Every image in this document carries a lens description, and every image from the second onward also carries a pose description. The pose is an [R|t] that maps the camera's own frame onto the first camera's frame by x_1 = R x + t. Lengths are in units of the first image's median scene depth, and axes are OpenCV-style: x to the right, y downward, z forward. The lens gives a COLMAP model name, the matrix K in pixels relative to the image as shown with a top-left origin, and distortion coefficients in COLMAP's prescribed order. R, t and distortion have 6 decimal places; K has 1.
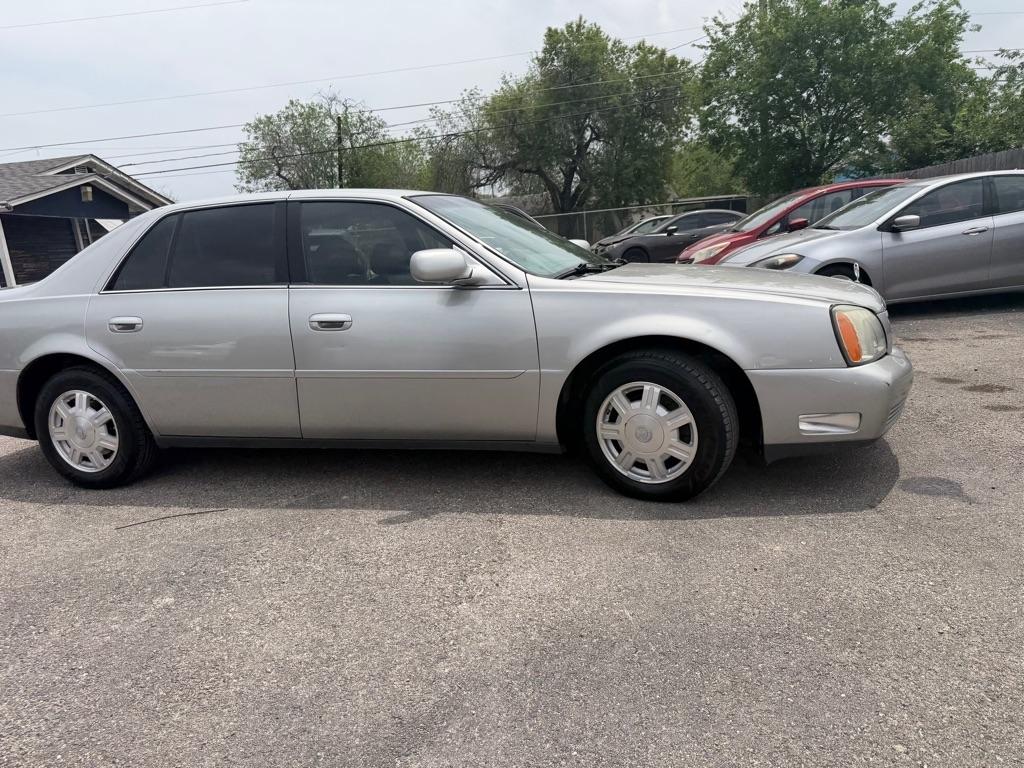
lens RADIAL K [[728.0, 0, 528.5], [0, 728.0, 384.7], [0, 0, 1]] dist [0.031286, -0.042444]
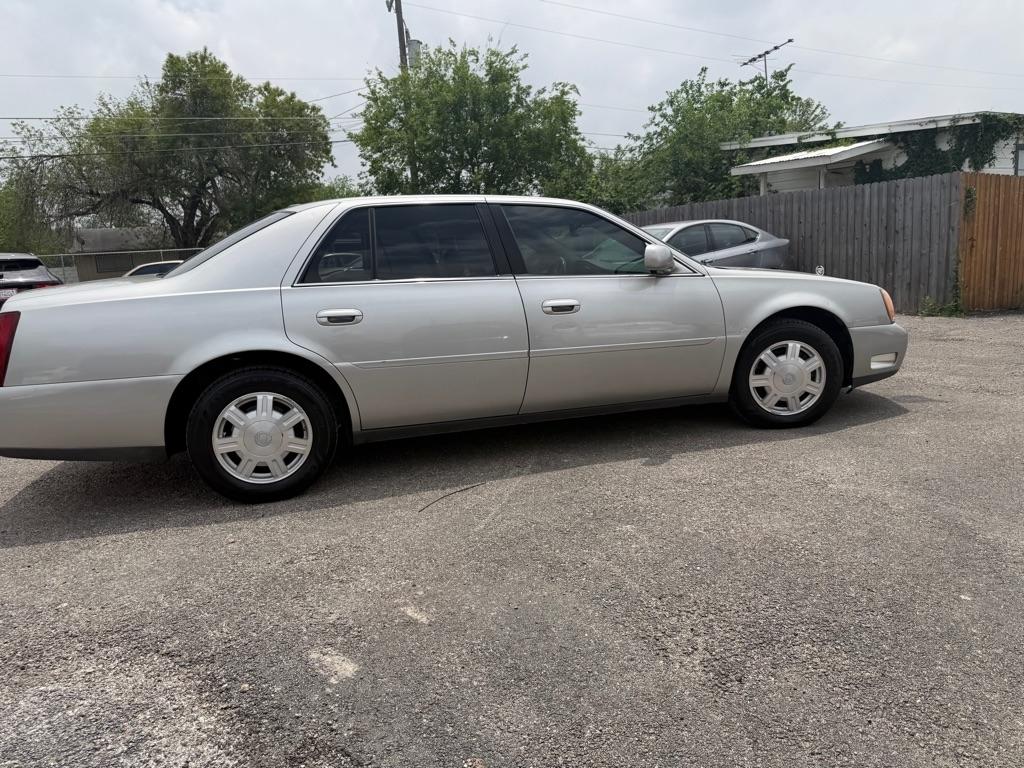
lens RADIAL K [[720.4, 0, 527.6], [0, 720.4, 373.3], [0, 0, 1]] dist [0.026884, -0.039292]
pose [[0.851979, -0.060595, 0.520057, -0.180247], [0.097655, 0.994241, -0.044138, 0.012695], [-0.514388, 0.088390, 0.852990, 0.012554]]
